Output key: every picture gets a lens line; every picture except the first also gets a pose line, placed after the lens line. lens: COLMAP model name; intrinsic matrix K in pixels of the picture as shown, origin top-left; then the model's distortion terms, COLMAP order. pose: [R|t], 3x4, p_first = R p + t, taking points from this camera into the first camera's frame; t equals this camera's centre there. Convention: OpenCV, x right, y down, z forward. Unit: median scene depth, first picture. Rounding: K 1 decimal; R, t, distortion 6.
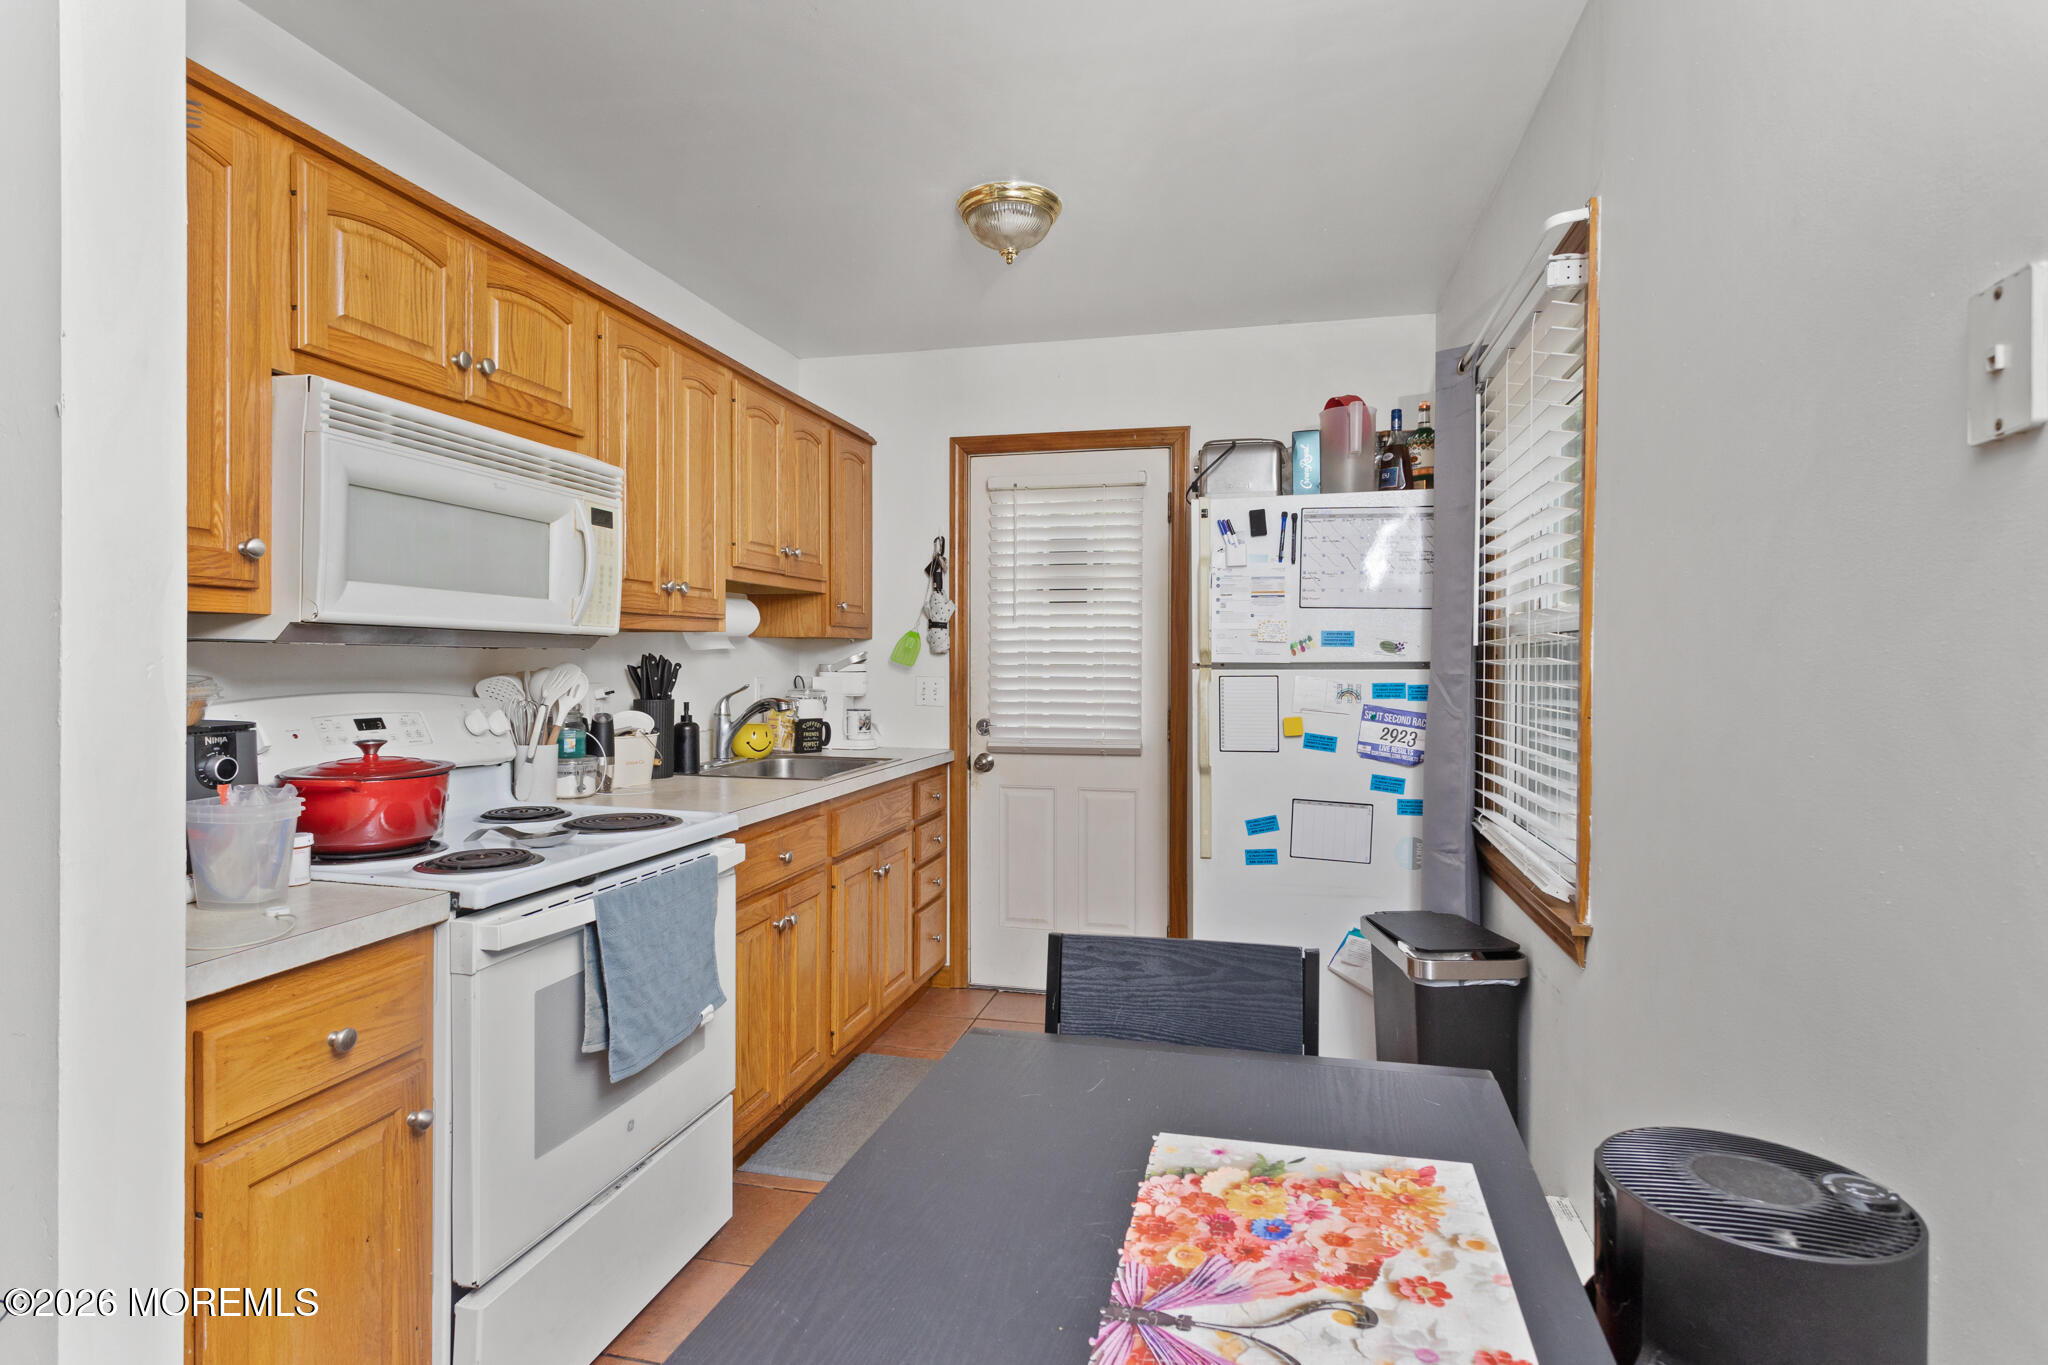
lens RADIAL K [[1016.8, 0, 1027.2], [0, 1016.8, 667.6], [0, 0, 1]] dist [-0.001422, 0.000059]
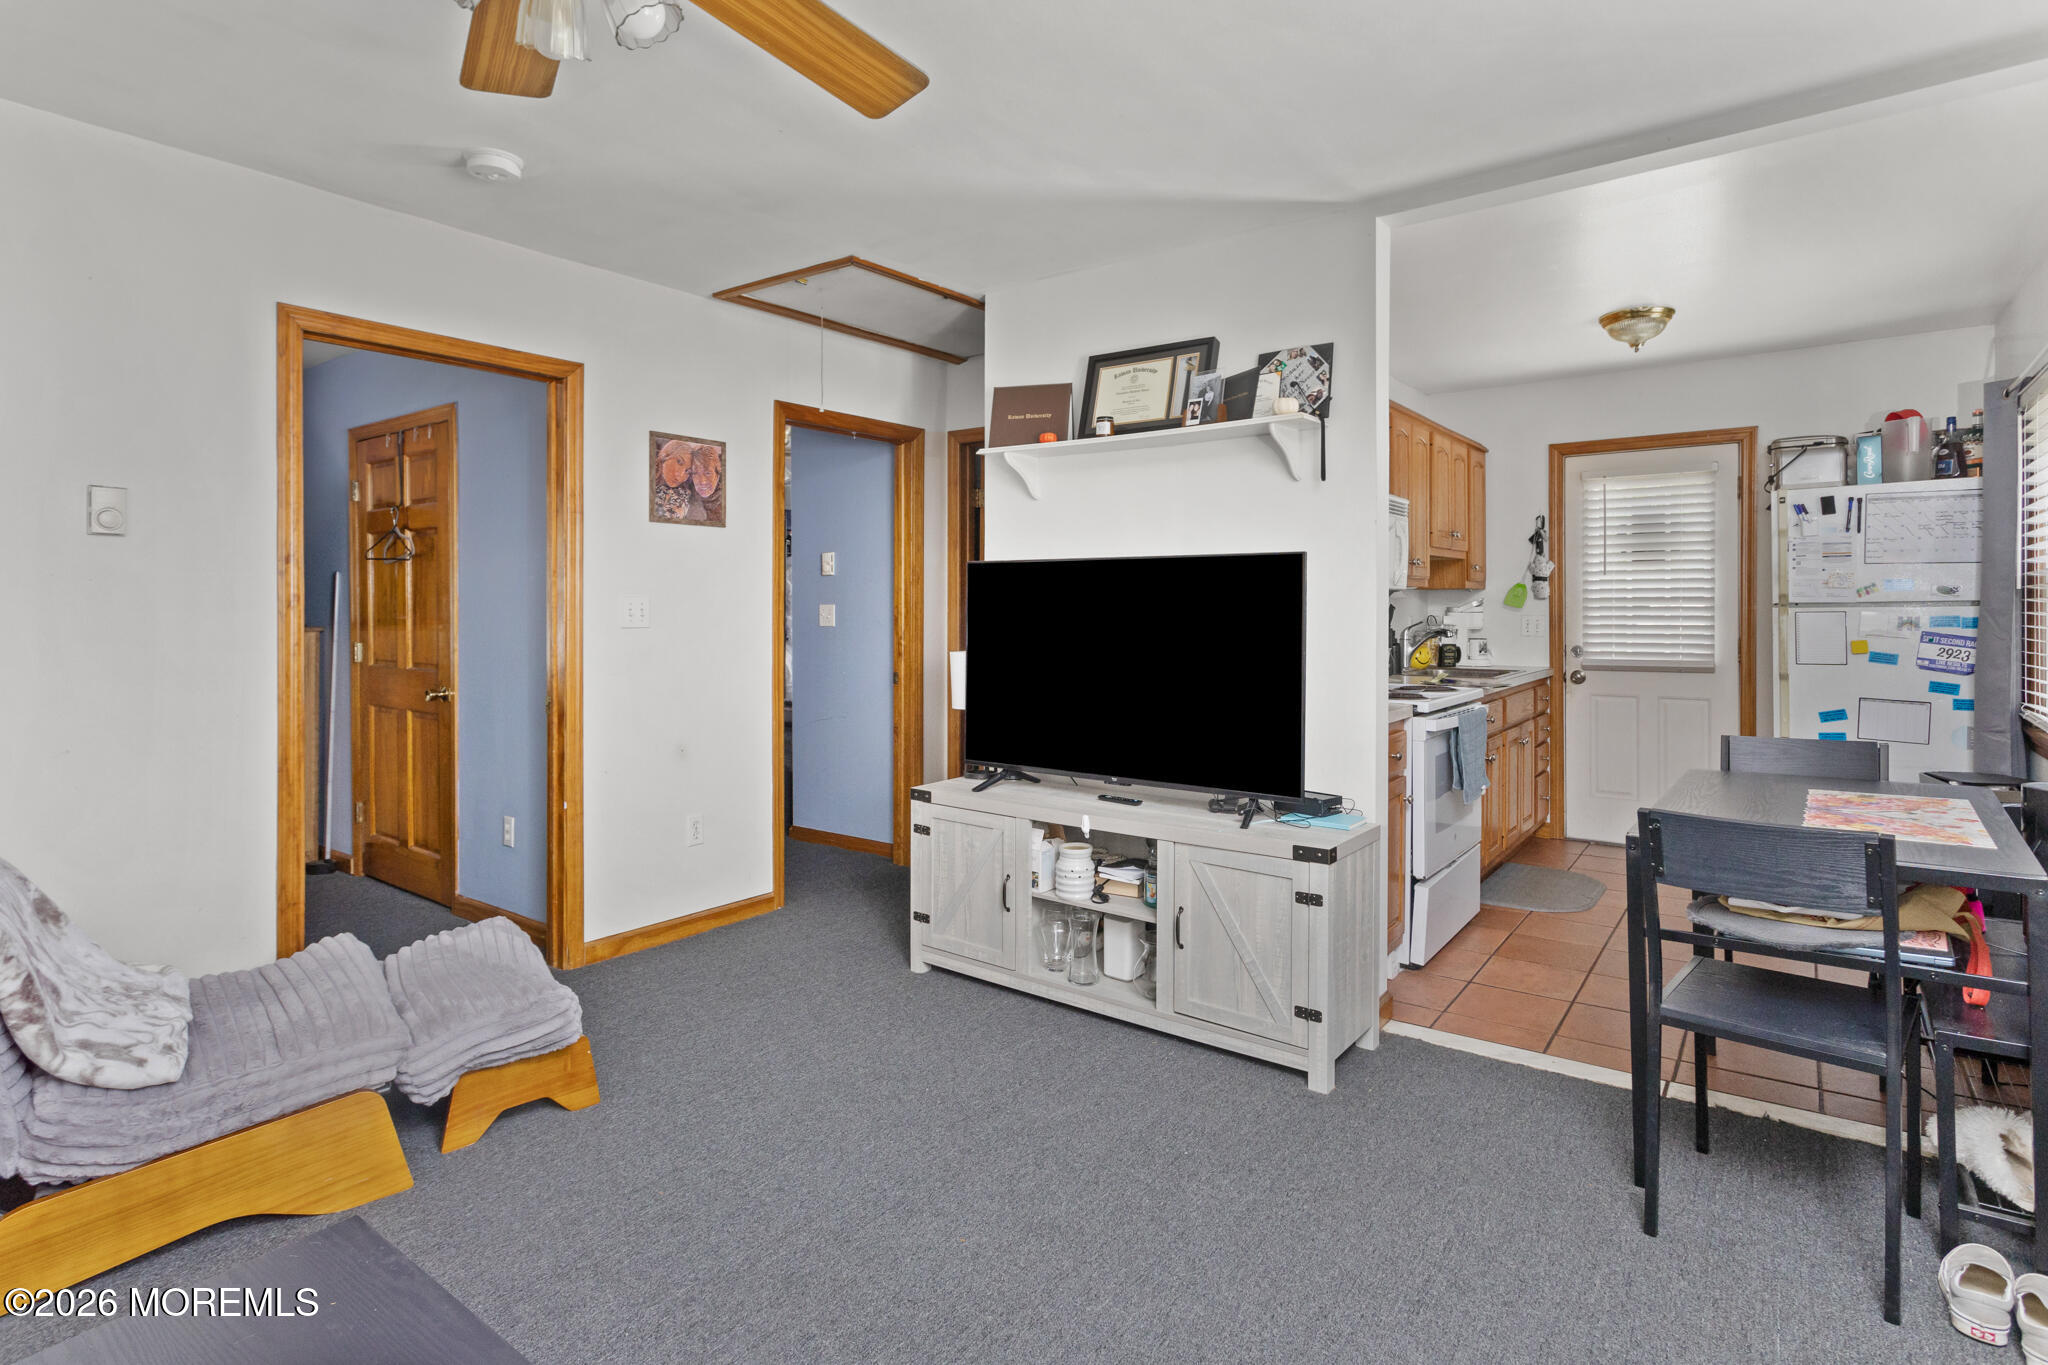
lens RADIAL K [[1032.8, 0, 1017.8], [0, 1032.8, 613.1], [0, 0, 1]] dist [0.002633, 0.001125]
pose [[0.918008, -0.005768, -0.396520, -0.240238], [0.004969, 0.999983, -0.003042, 0.008757], [0.396531, 0.000822, 0.918021, -0.782134]]
